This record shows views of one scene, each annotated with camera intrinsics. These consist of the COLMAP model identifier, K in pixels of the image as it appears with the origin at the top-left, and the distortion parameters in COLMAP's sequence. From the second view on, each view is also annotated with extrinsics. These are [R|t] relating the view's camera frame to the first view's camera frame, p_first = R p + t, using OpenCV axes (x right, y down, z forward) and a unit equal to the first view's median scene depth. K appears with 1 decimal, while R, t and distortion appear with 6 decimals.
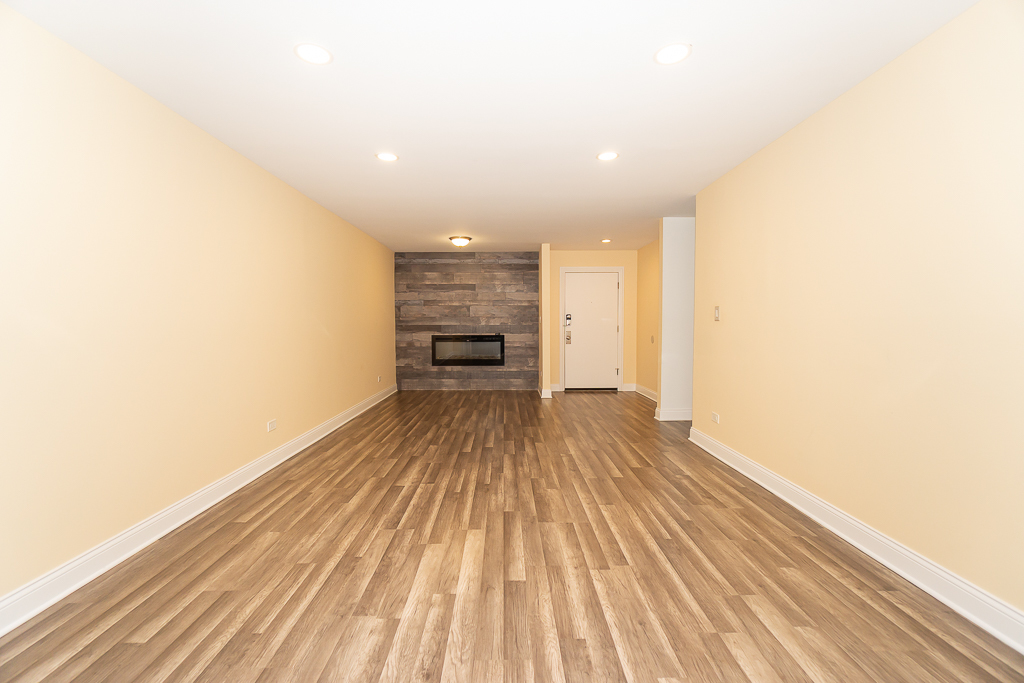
lens RADIAL K [[437.0, 0, 508.4], [0, 437.0, 331.4], [0, 0, 1]] dist [-0.001337, -0.000425]
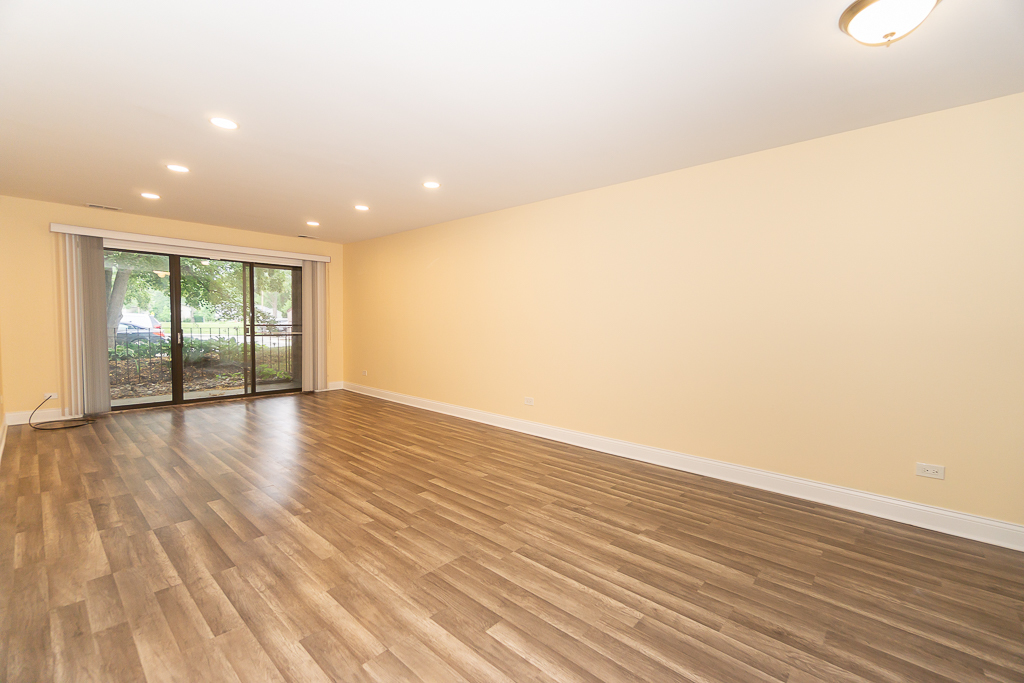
lens RADIAL K [[437.0, 0, 515.4], [0, 437.0, 342.5], [0, 0, 1]] dist [-0.001337, -0.000425]
pose [[-0.671372, 0.027827, -0.740598, 0.205612], [-0.024977, 0.997878, 0.060136, -0.017278], [0.740700, 0.058872, -0.669252, 0.853941]]
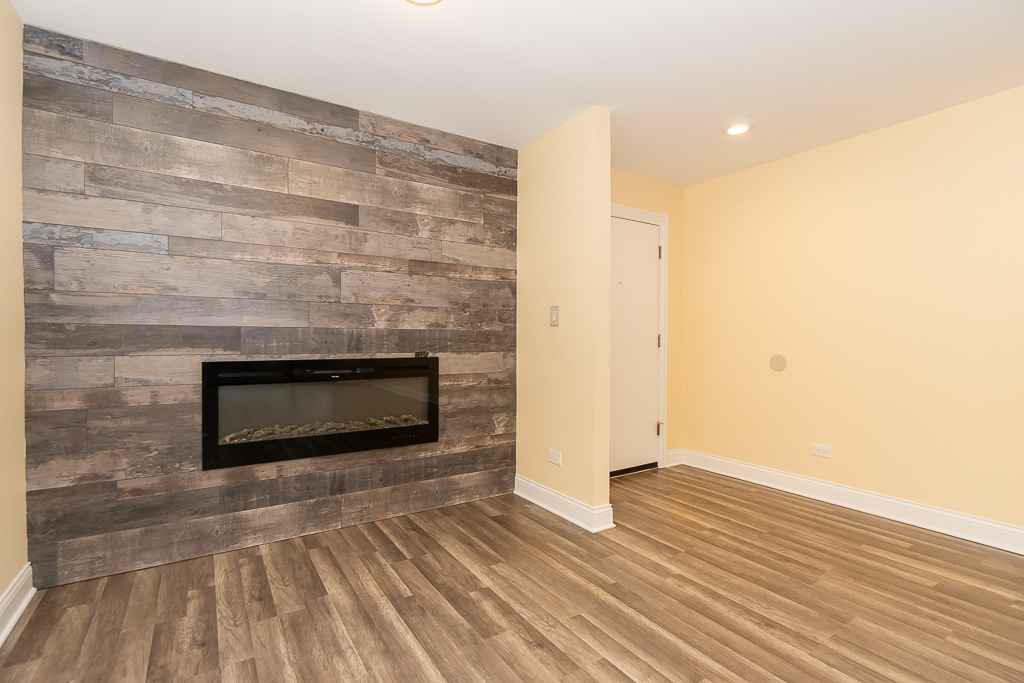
lens RADIAL K [[477.6, 0, 510.9], [0, 477.6, 337.3], [0, 0, 1]] dist [-0.003171, 0.000051]
pose [[0.840445, 0.005911, 0.541865, -0.174991], [-0.002714, 0.999974, -0.006699, -0.005947], [-0.541890, 0.004160, 0.840439, 0.631703]]
